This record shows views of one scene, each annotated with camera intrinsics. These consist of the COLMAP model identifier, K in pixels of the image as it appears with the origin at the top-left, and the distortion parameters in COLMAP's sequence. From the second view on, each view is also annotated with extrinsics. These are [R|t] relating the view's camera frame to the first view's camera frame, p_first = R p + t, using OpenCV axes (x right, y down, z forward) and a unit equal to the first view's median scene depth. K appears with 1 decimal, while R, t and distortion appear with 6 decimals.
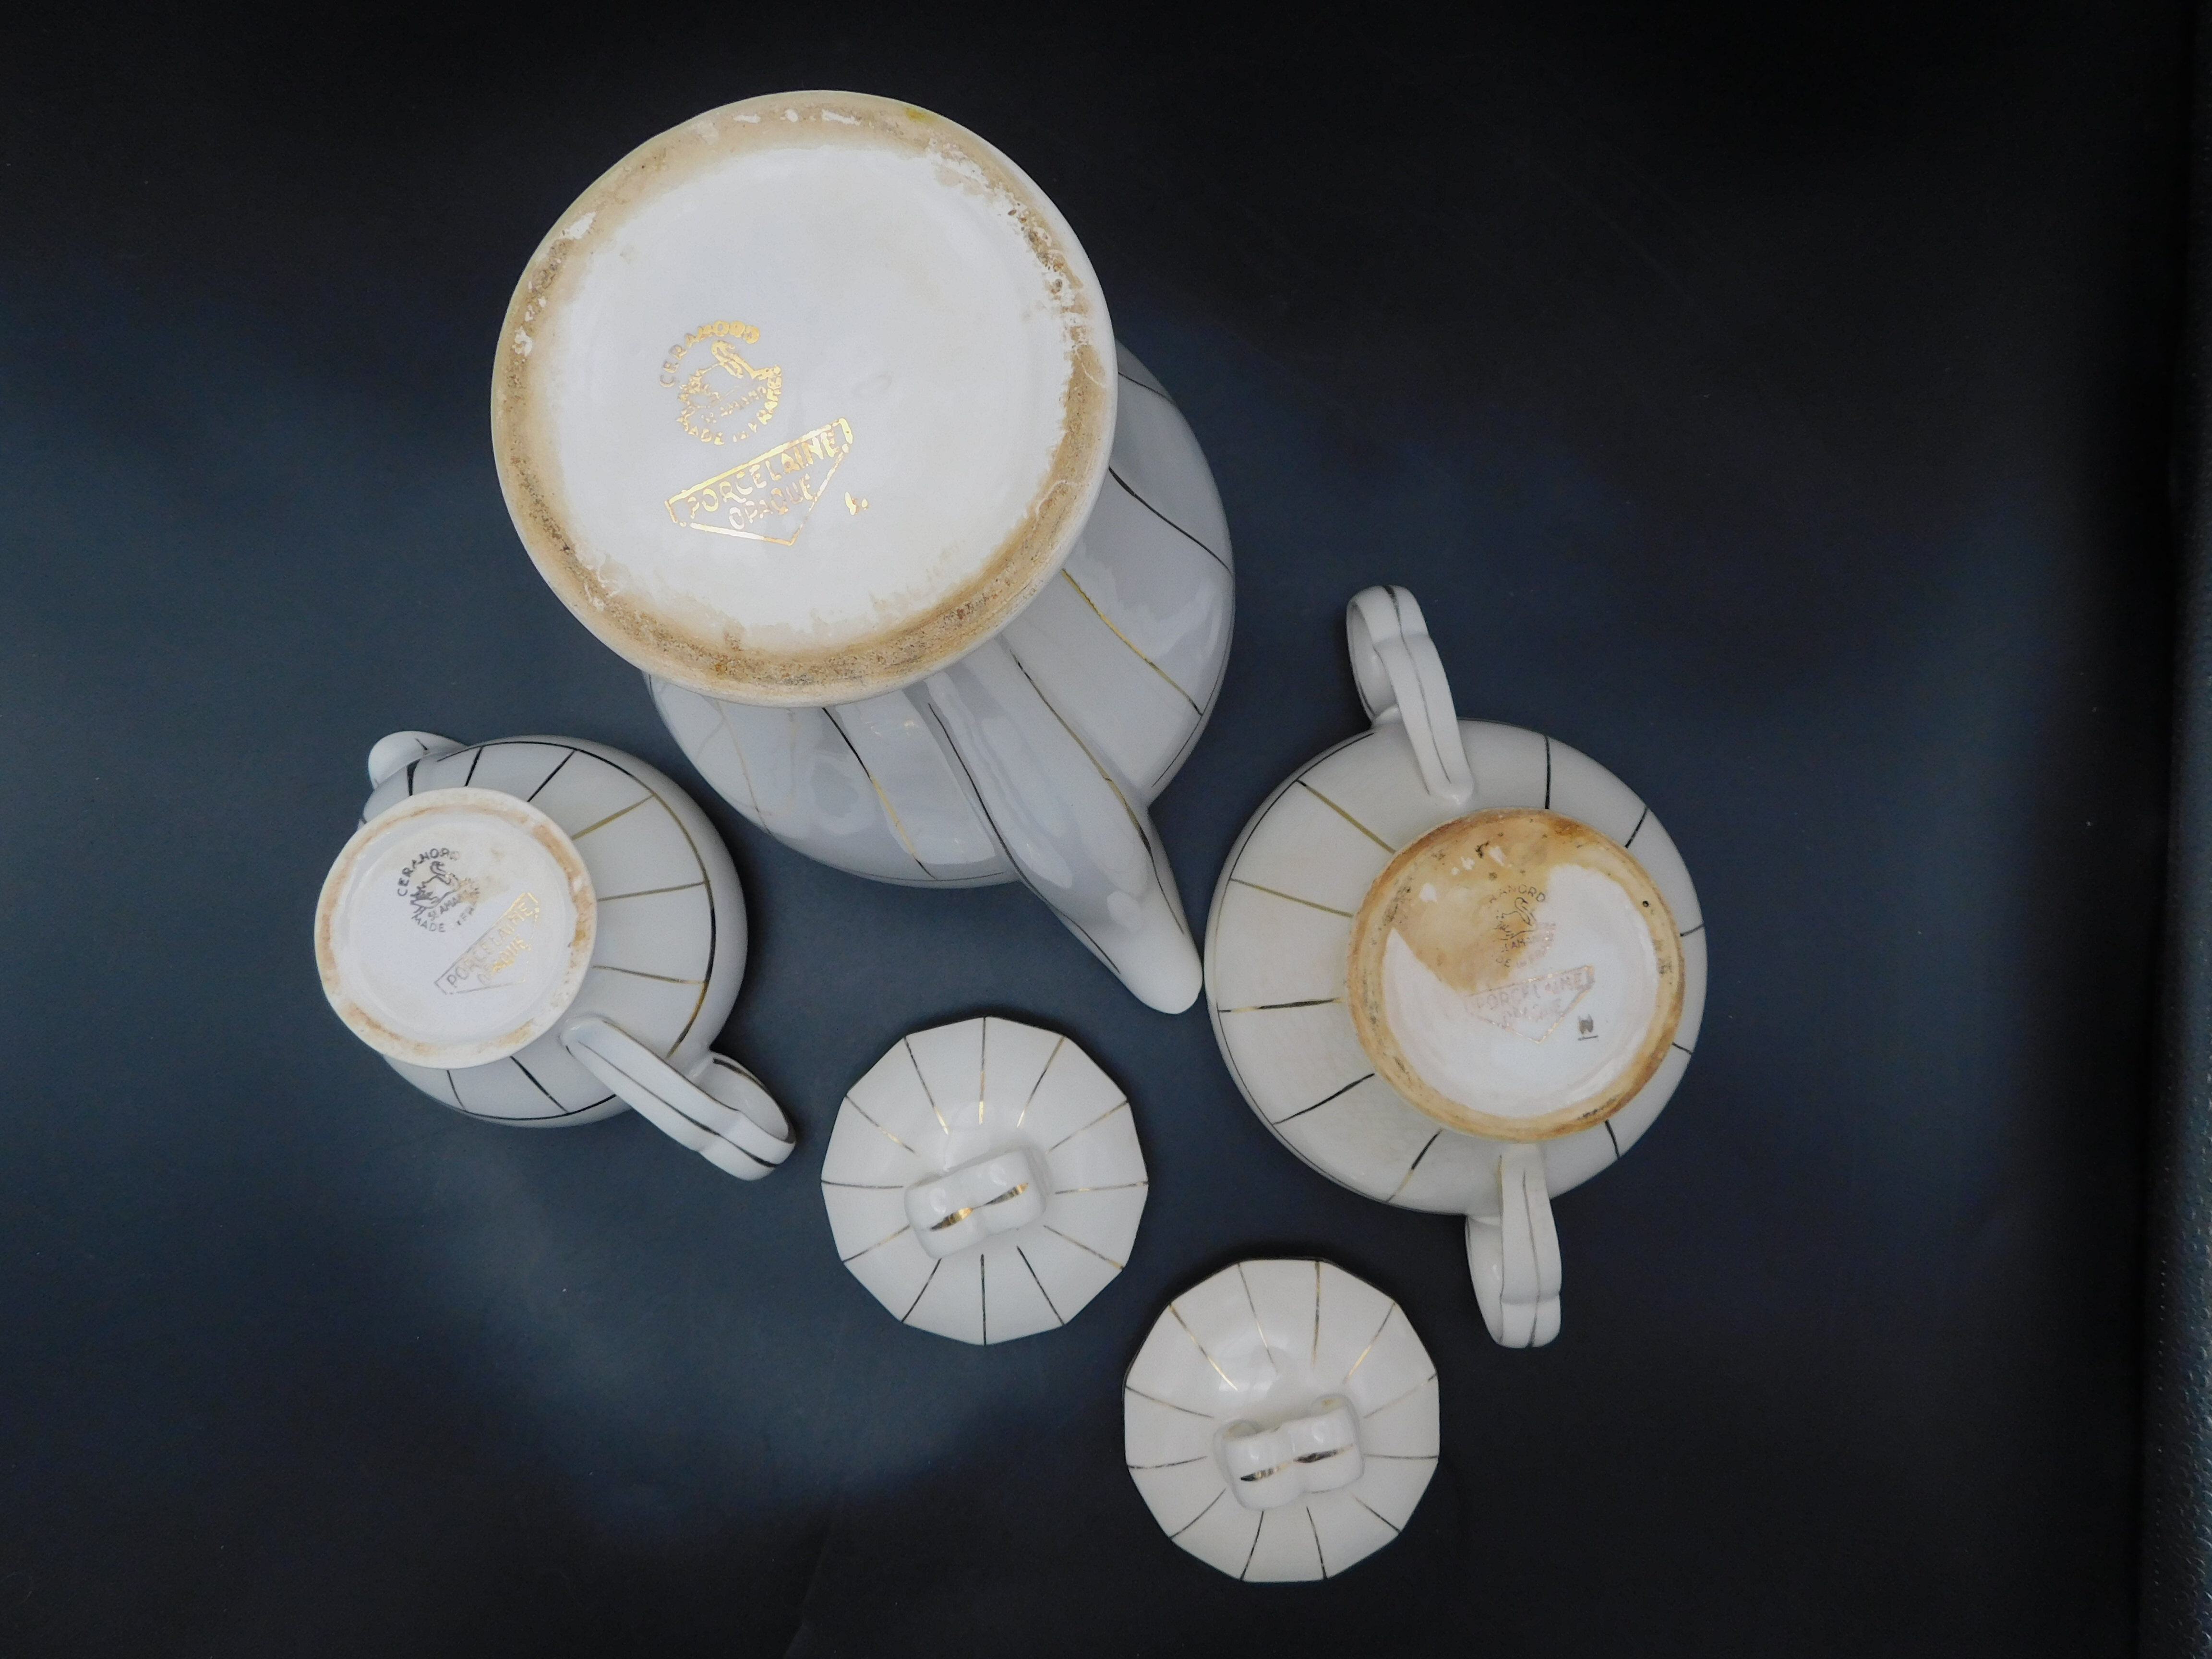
lens RADIAL K [[1611.7, 0, 1106.0], [0, 1611.7, 829.5], [0, 0, 1]] dist [-0.012932, -0.000122]
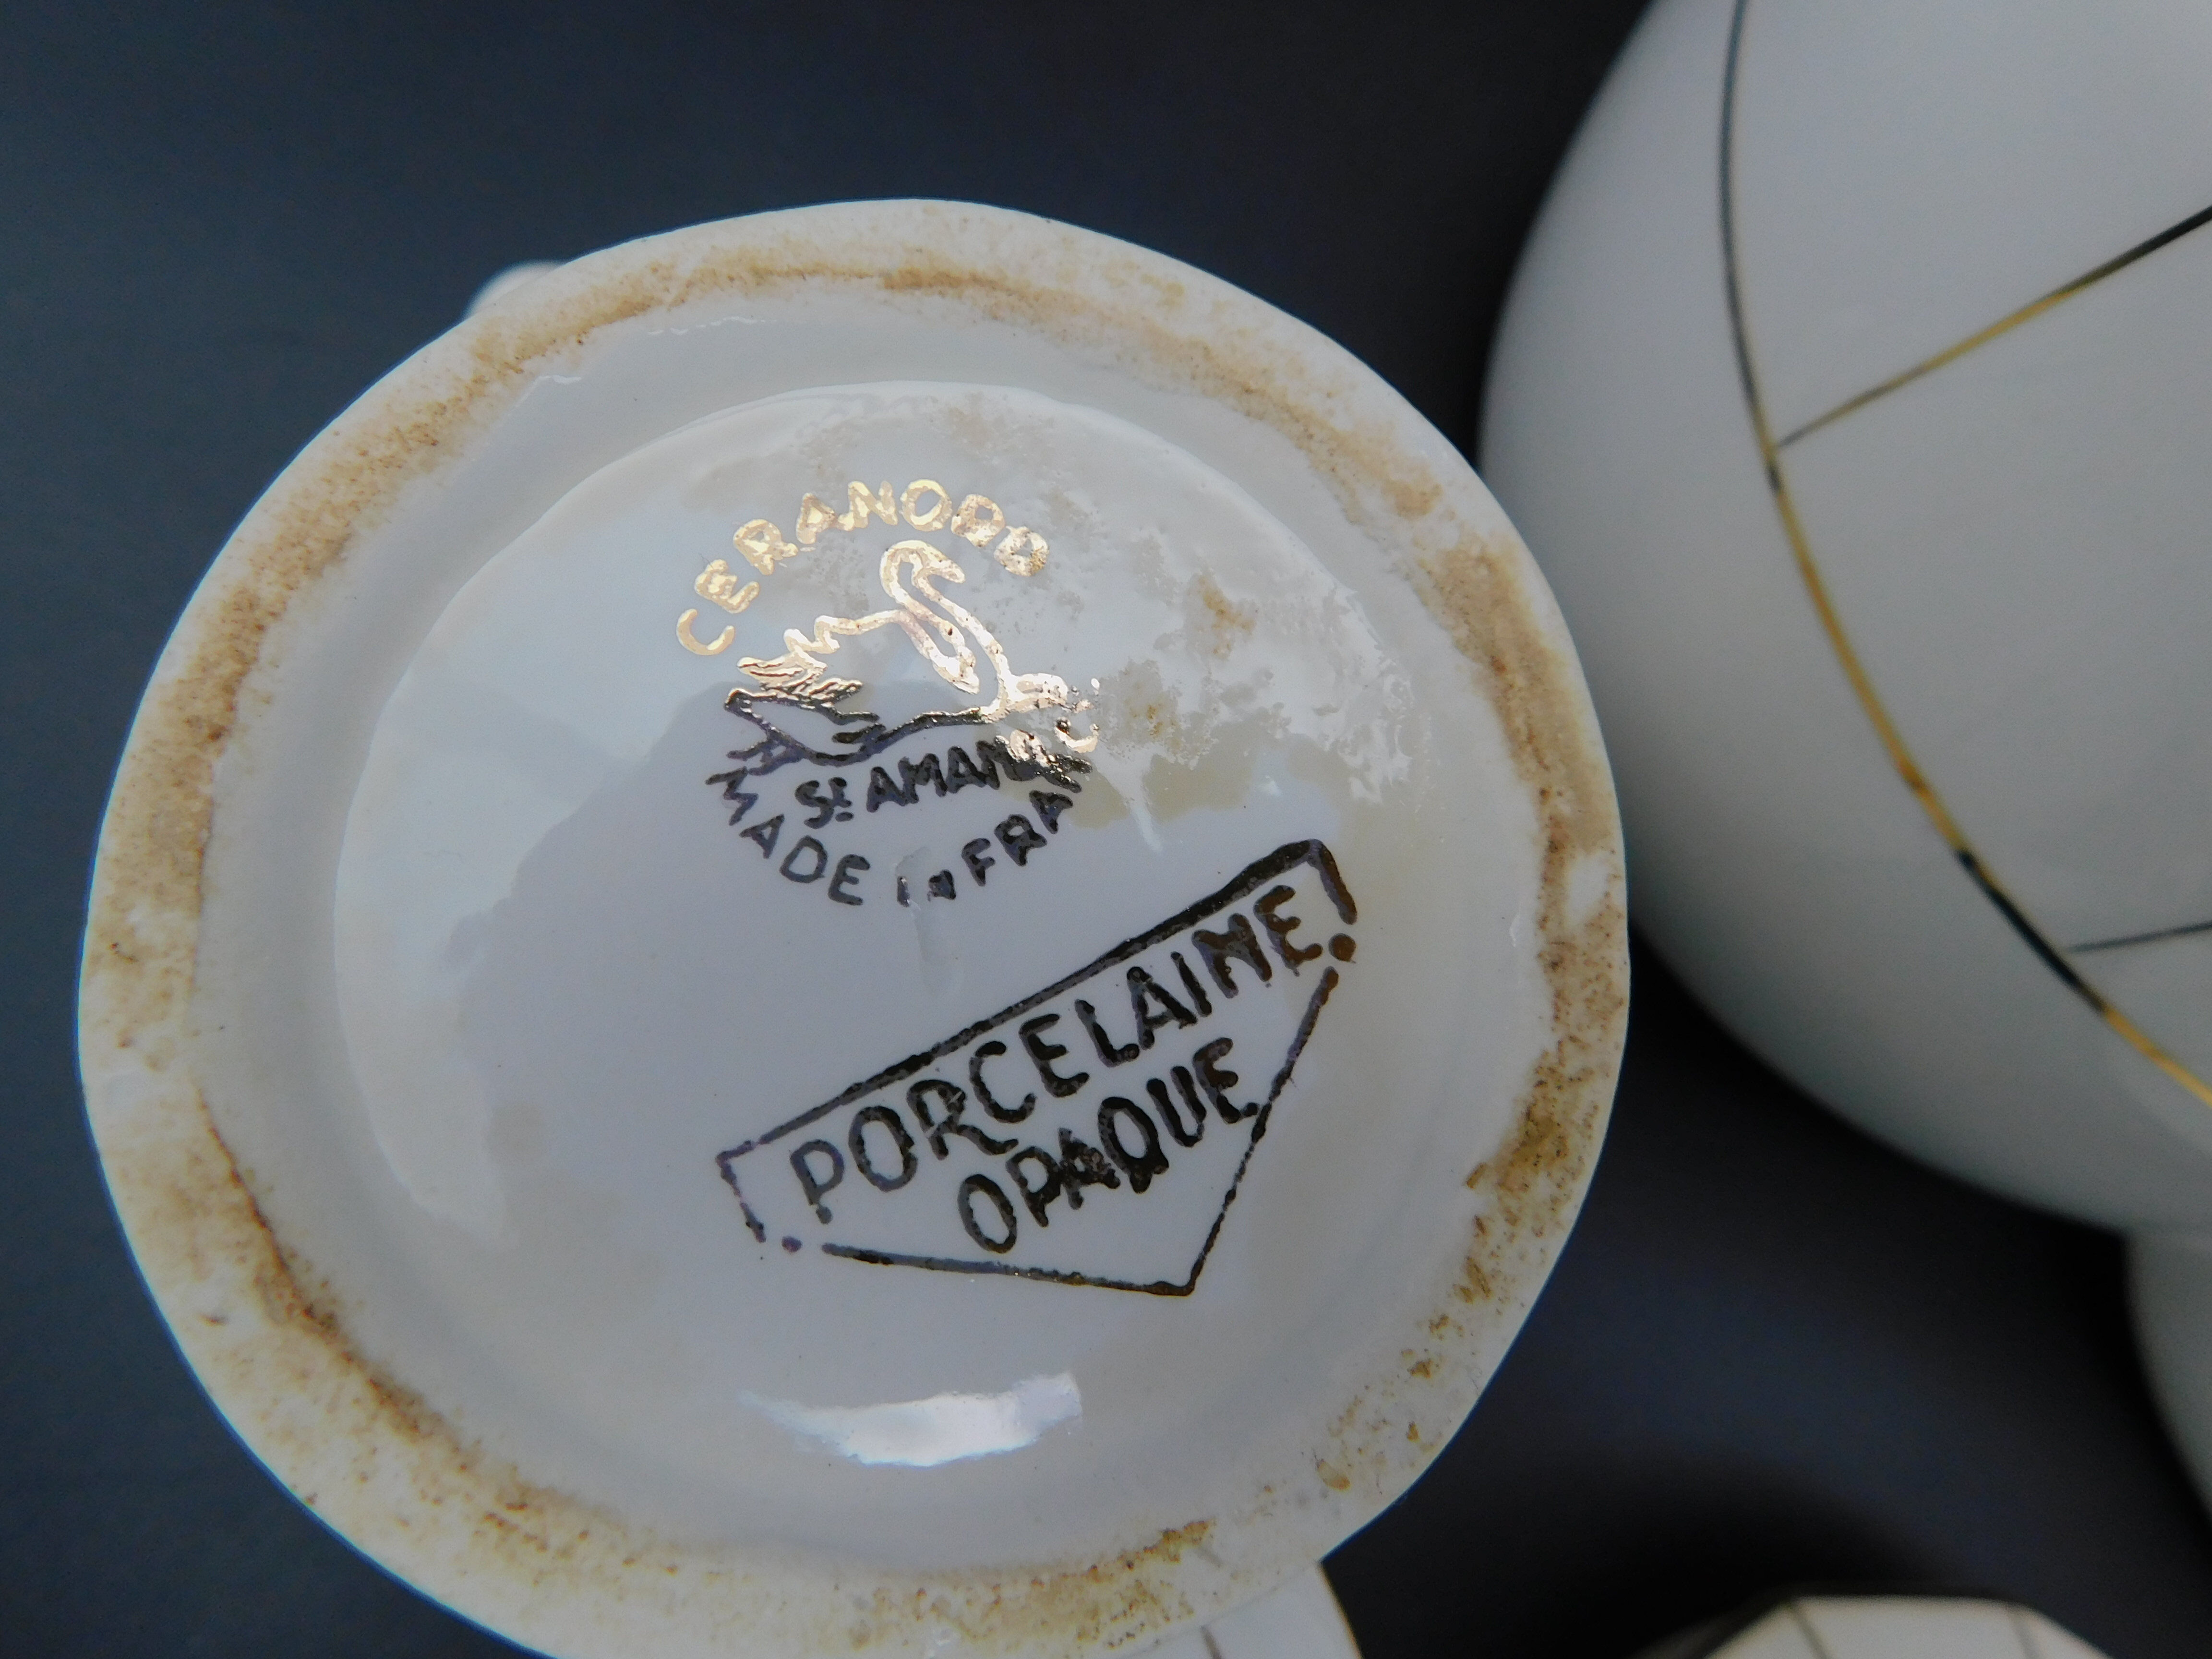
lens RADIAL K [[1611.7, 0, 1106.0], [0, 1611.7, 829.5], [0, 0, 1]] dist [-0.012932, -0.000122]
pose [[0.939557, 0.318436, 0.125820, -0.409263], [-0.300342, 0.942946, -0.143694, 0.073261], [-0.164399, 0.097220, 0.981591, 0.809031]]
